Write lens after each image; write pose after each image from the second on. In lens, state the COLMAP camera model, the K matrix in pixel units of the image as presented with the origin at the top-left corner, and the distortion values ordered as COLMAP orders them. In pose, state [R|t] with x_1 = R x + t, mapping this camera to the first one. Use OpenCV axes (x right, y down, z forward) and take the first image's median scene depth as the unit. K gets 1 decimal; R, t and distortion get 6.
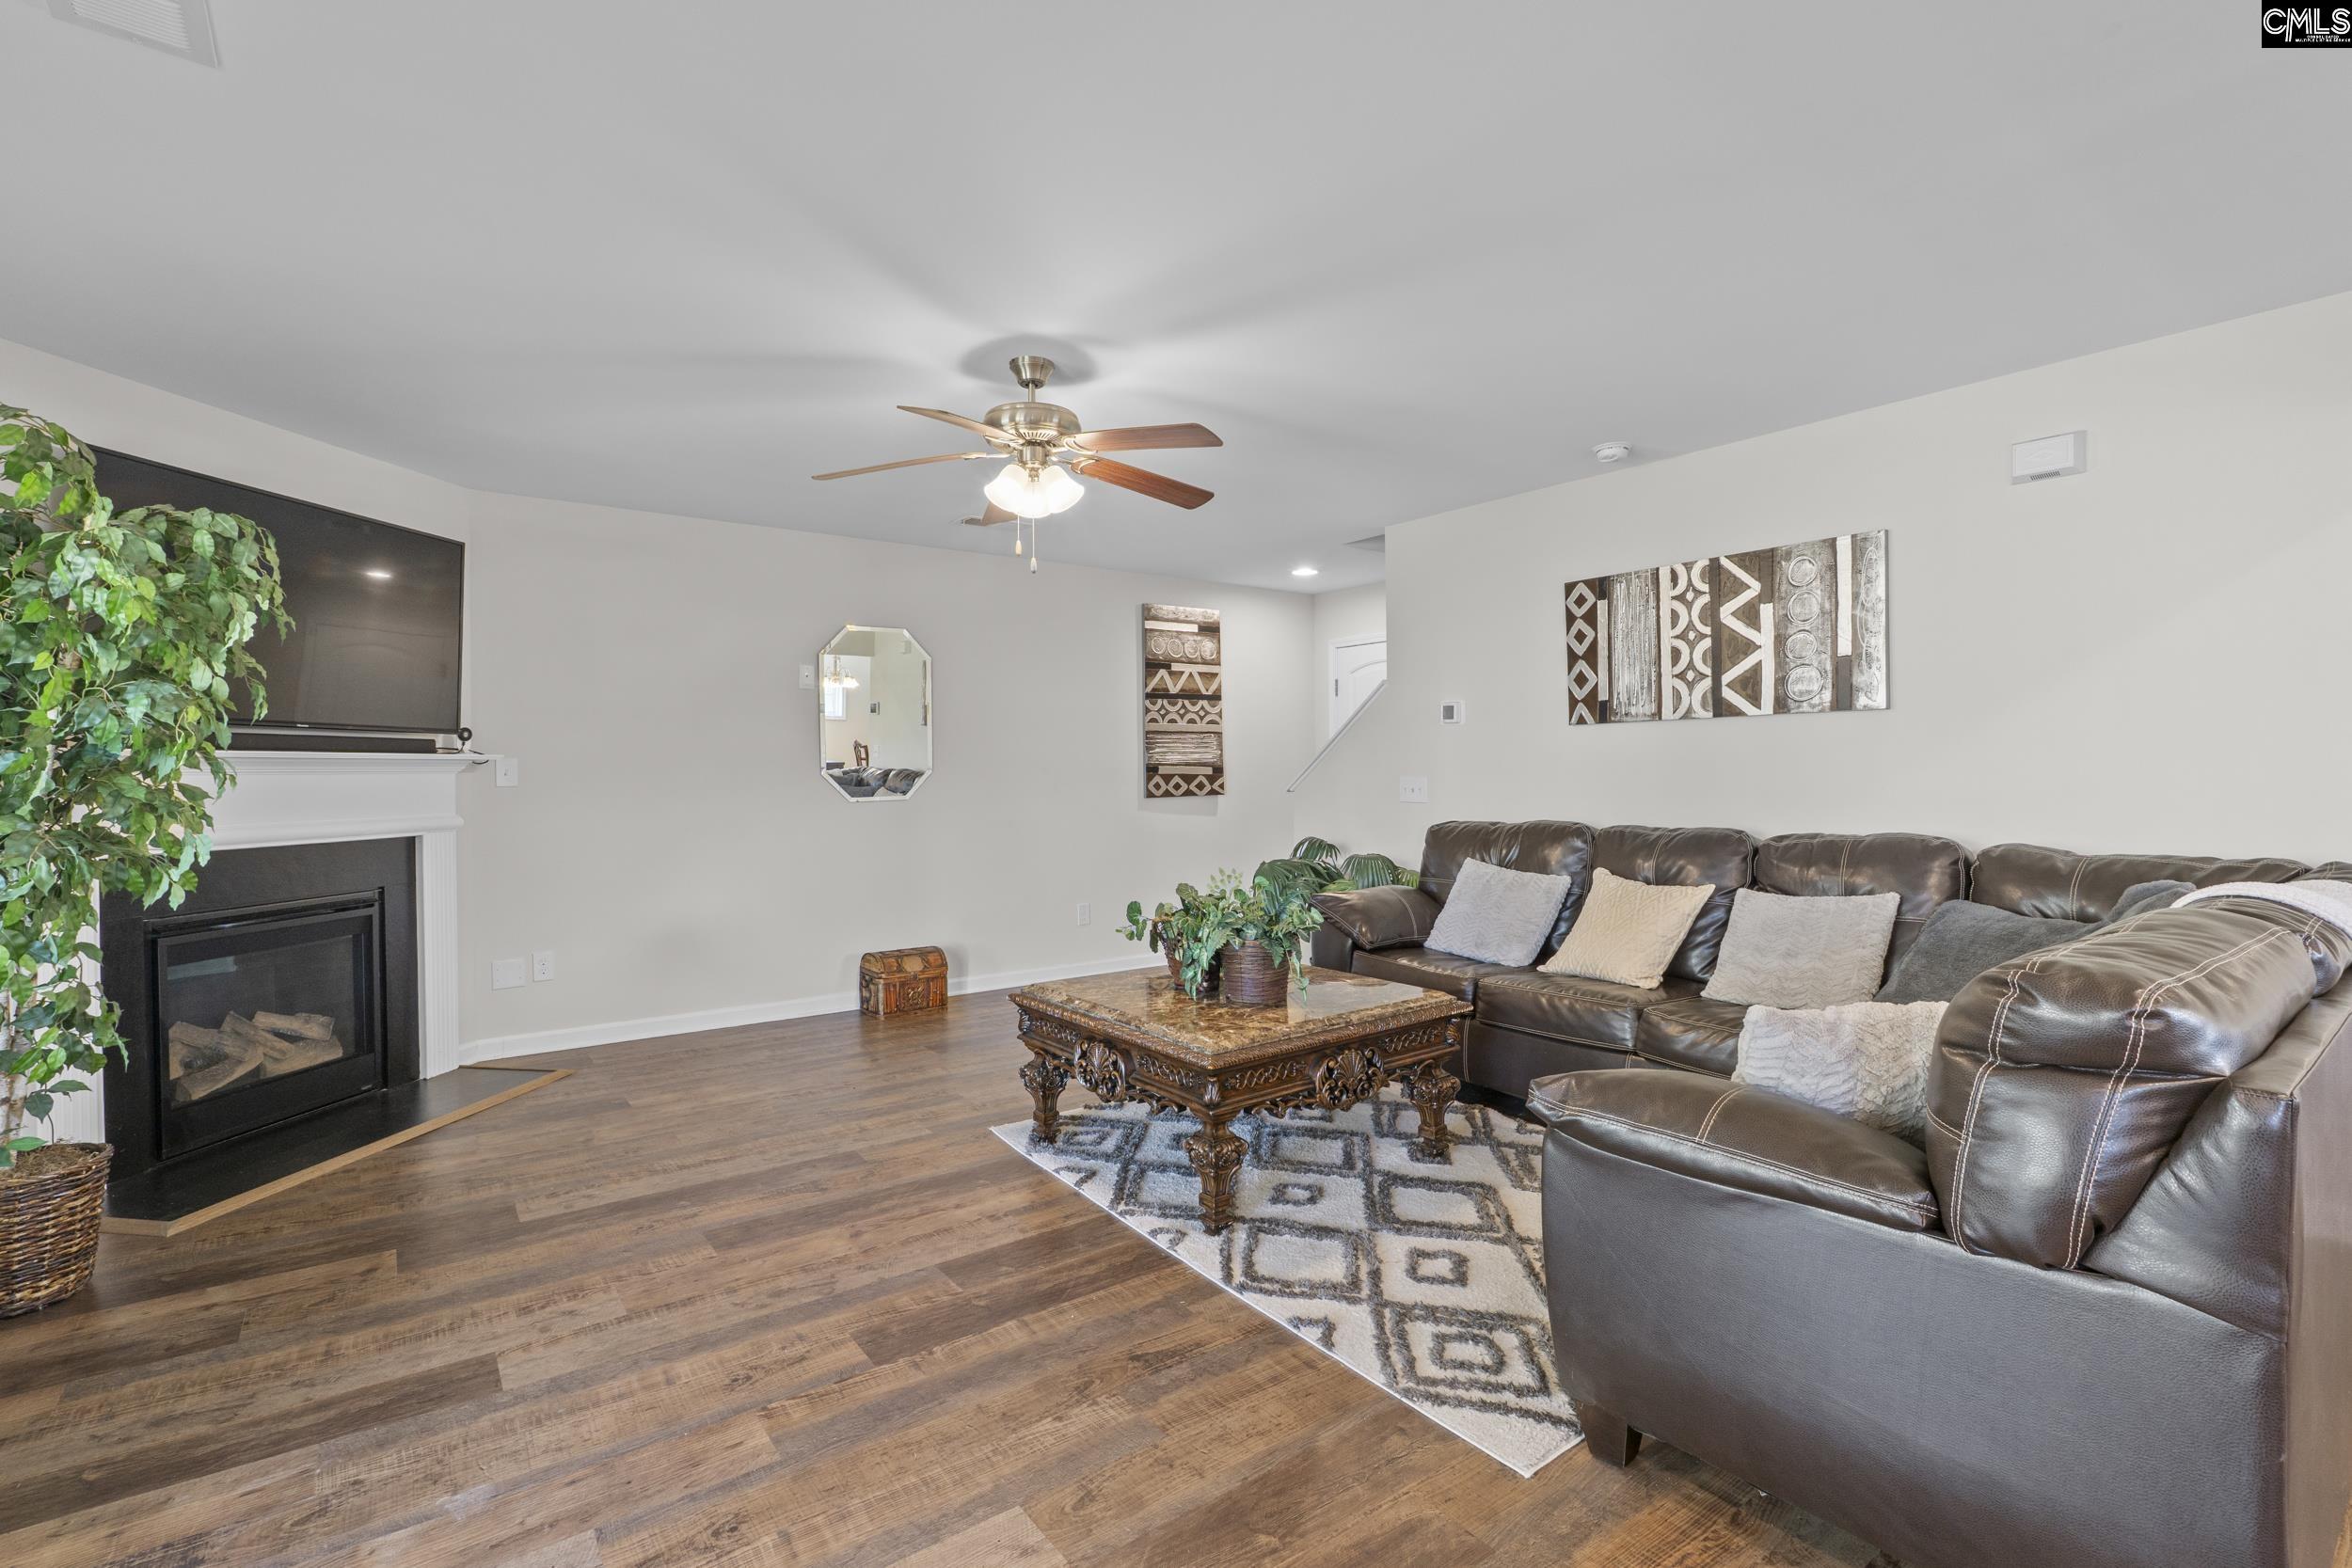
lens RADIAL K [[1082.9, 0, 1171.4], [0, 1082.9, 779.0], [0, 0, 1]] dist [-0.009397, -0.000210]
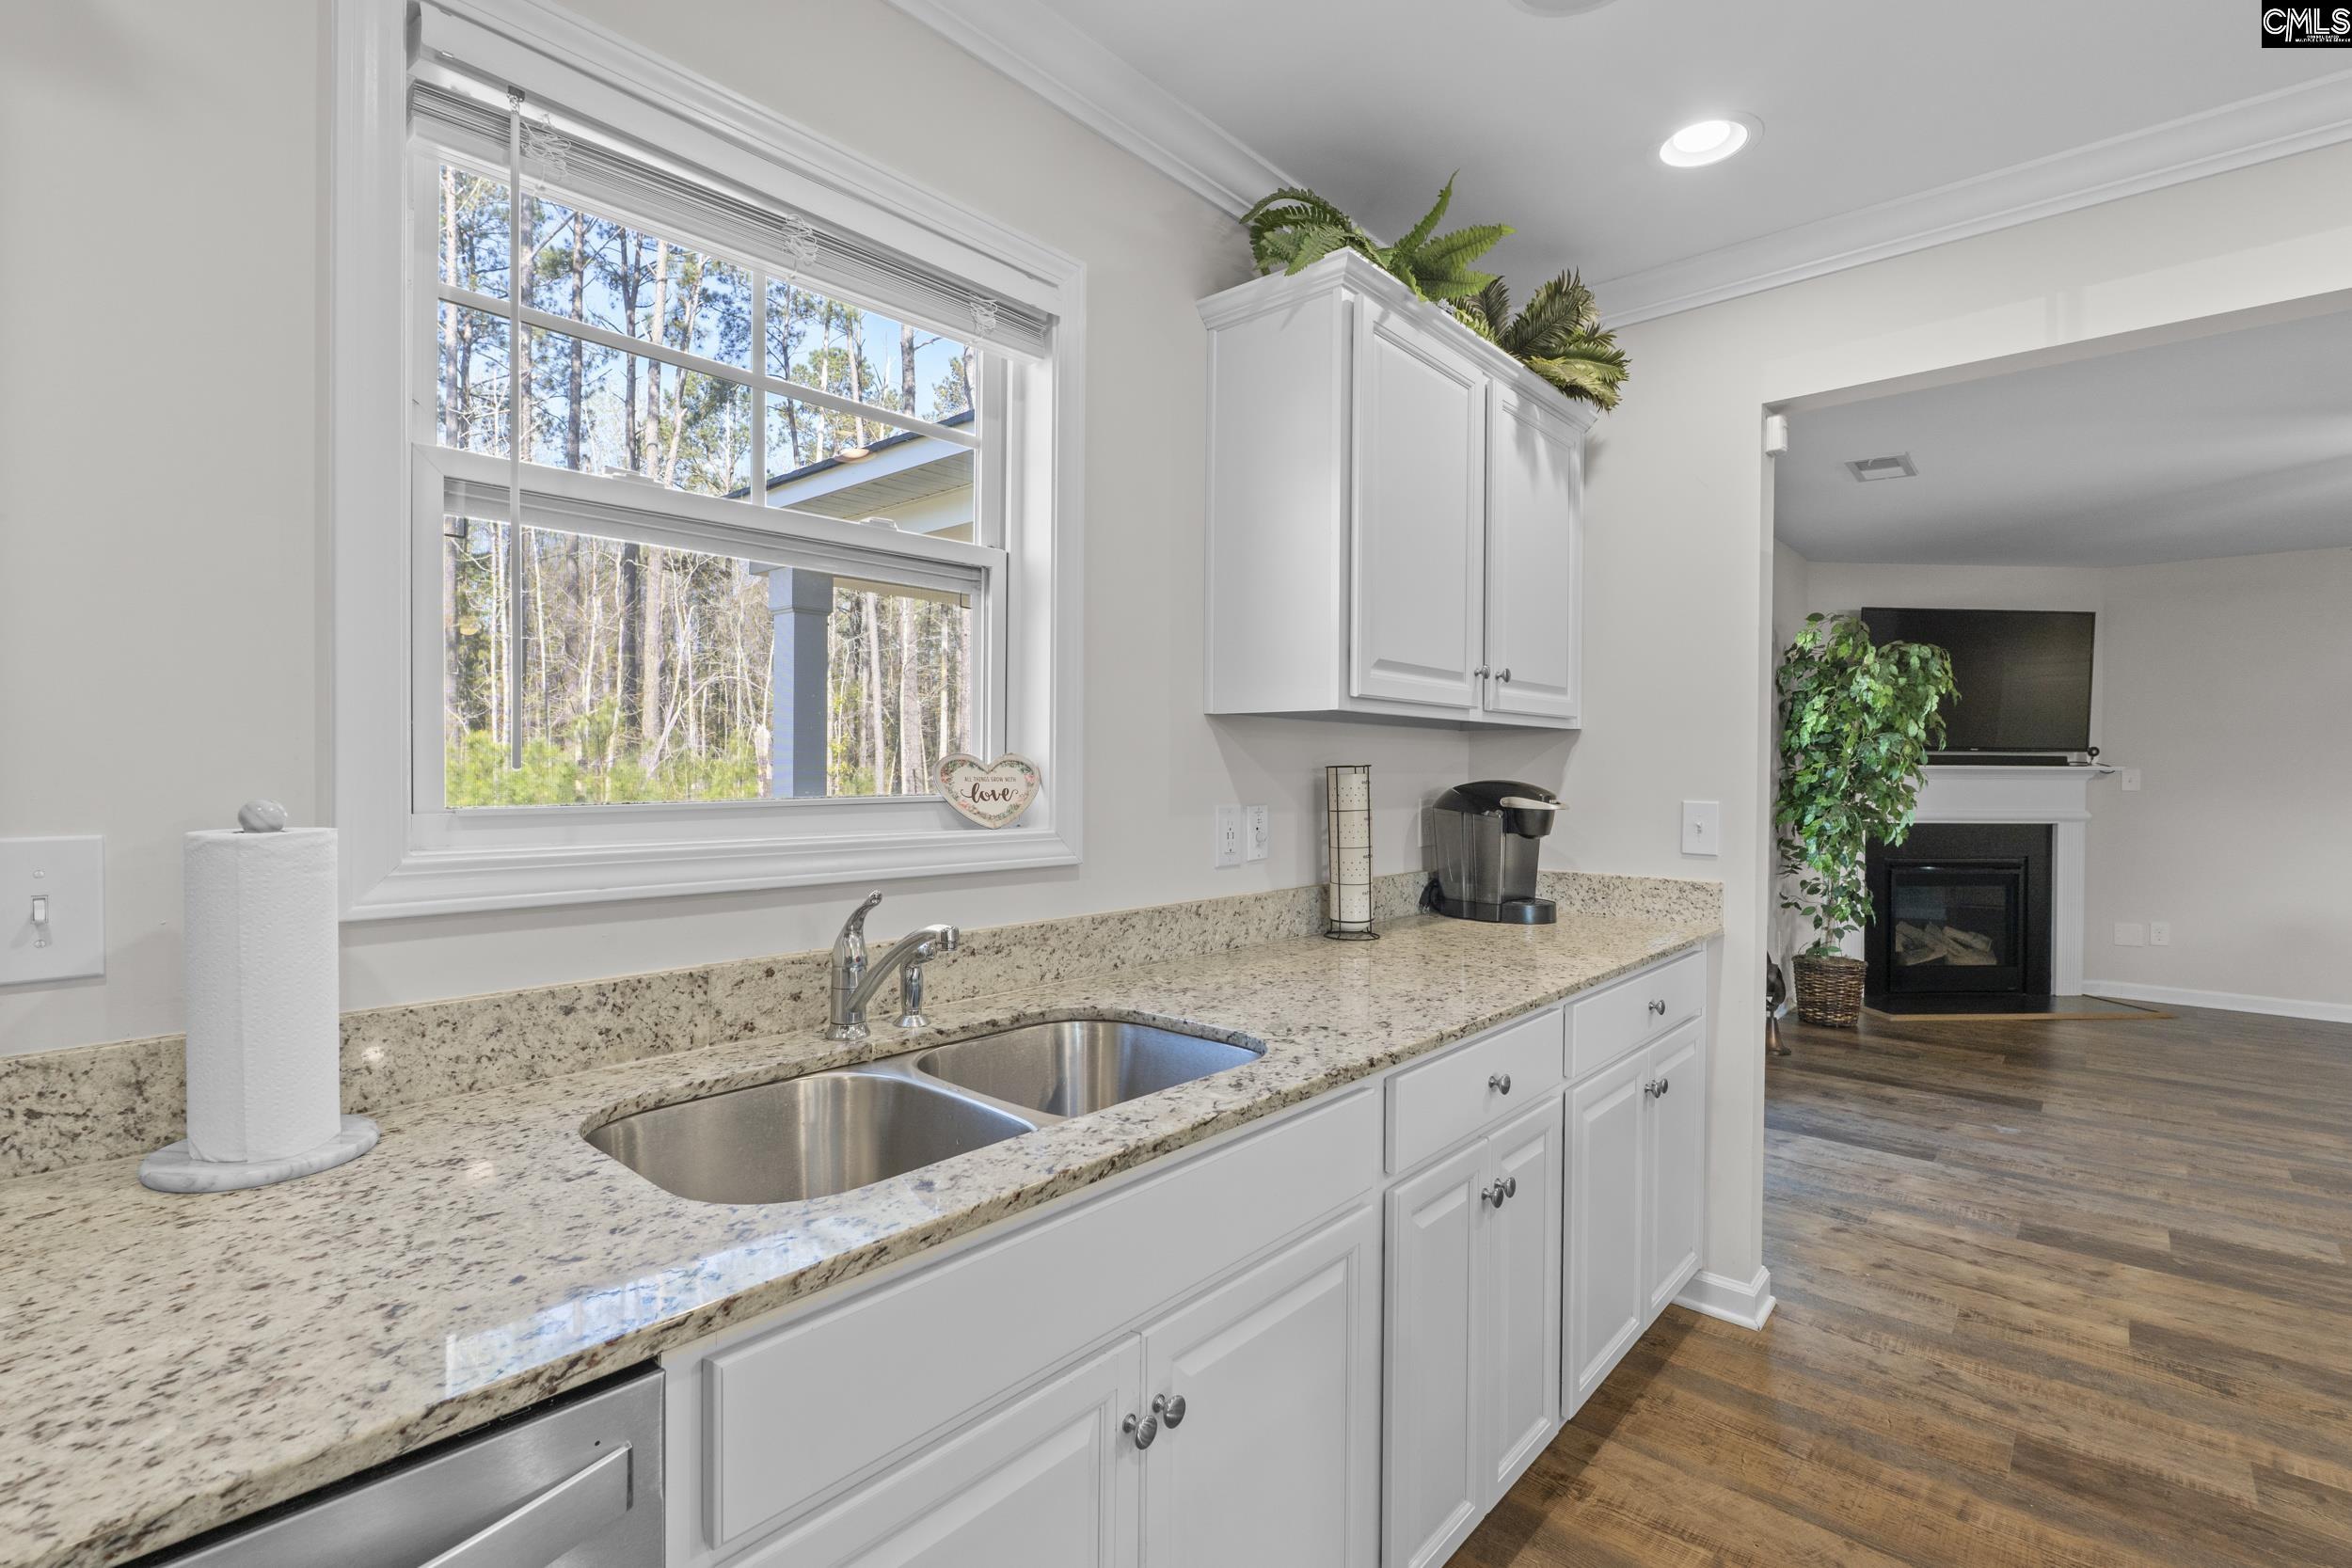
lens RADIAL K [[1082.9, 0, 1170.1], [0, 1082.9, 779.0], [0, 0, 1]] dist [-0.009397, -0.000210]
pose [[0.213218, 0.015006, -0.976889, 0.708285], [-0.017085, 0.999786, 0.011629, -0.004506], [0.976855, 0.014211, 0.213429, -0.719281]]
